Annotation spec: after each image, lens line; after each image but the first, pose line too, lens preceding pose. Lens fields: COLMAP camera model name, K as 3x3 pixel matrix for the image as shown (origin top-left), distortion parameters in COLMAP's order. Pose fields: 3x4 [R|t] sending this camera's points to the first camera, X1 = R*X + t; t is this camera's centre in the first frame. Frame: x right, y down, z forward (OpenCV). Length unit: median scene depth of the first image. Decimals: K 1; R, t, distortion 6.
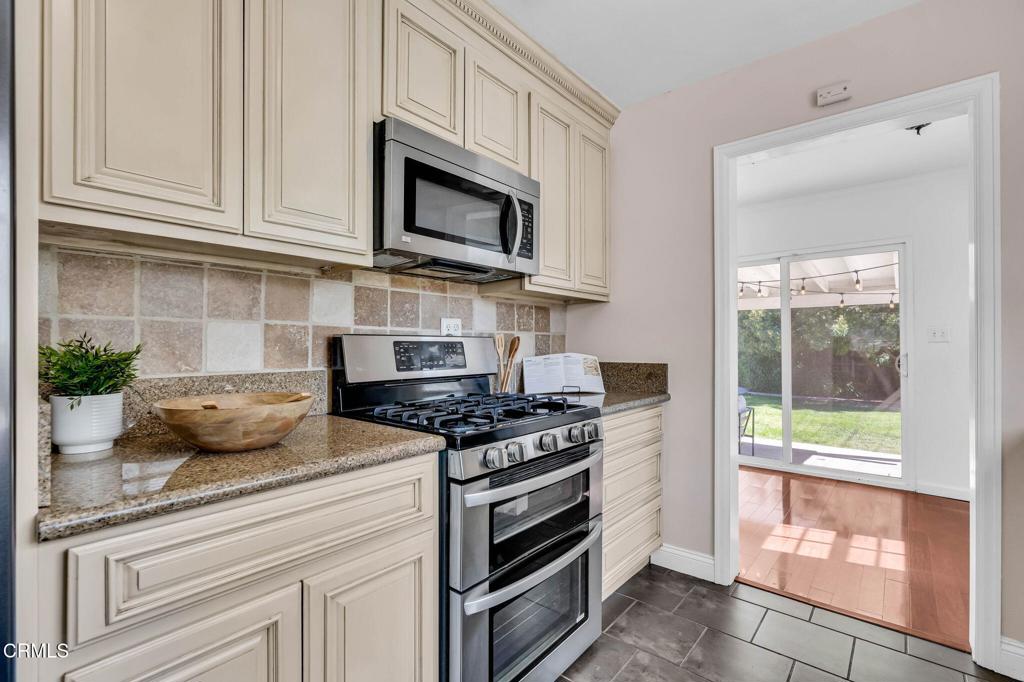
lens RADIAL K [[466.9, 0, 511.6], [0, 466.9, 342.2], [0, 0, 1]] dist [-0.005434, 0.003641]
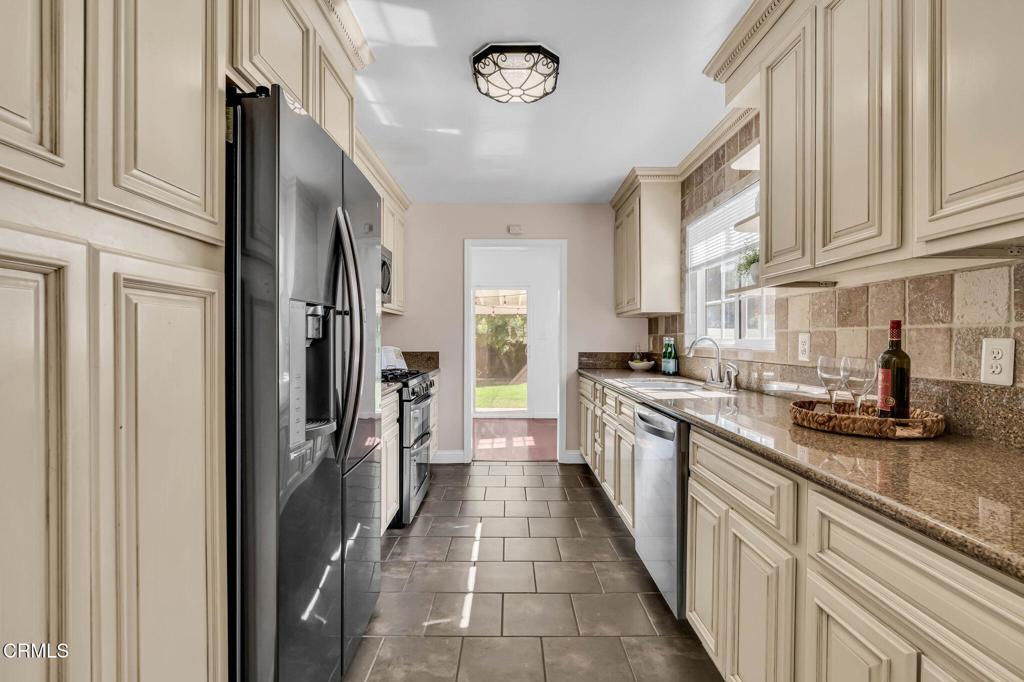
lens RADIAL K [[466.9, 0, 507.8], [0, 466.9, 342.9], [0, 0, 1]] dist [-0.005434, 0.003641]
pose [[0.767216, -0.004543, 0.641372, -0.609127], [-0.005350, 0.999895, 0.013483, -0.013148], [-0.641366, -0.013776, 0.767111, -0.549725]]
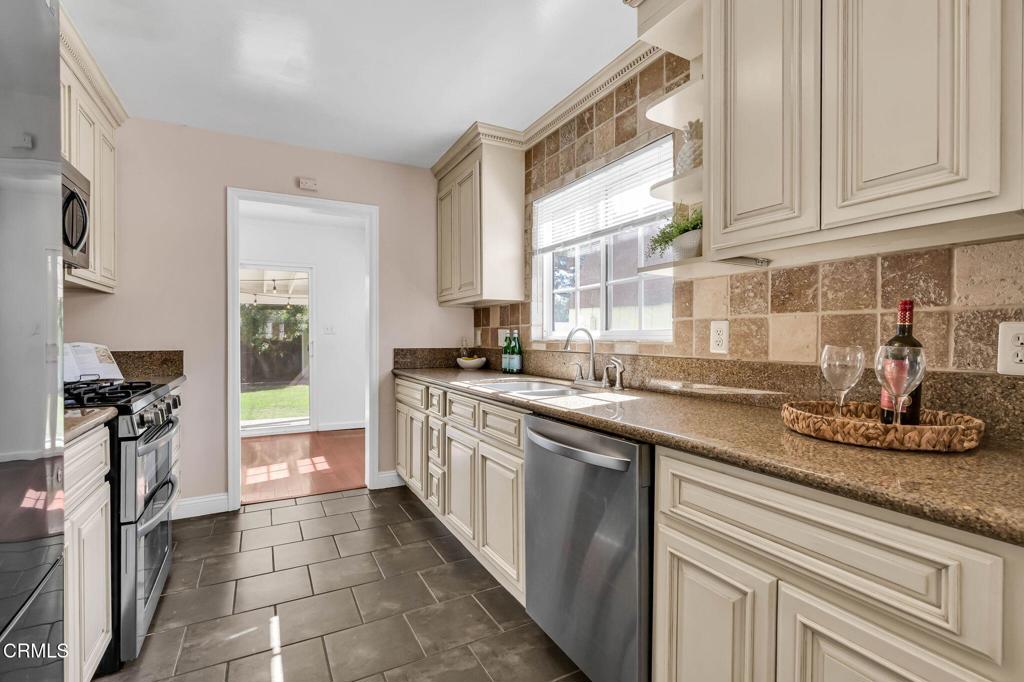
lens RADIAL K [[466.9, 0, 515.0], [0, 466.9, 341.2], [0, 0, 1]] dist [-0.005434, 0.003641]
pose [[0.366169, -0.009811, 0.930497, -0.461041], [-0.006470, 0.999893, 0.013088, 0.000795], [-0.930526, -0.010813, 0.366066, -0.234720]]
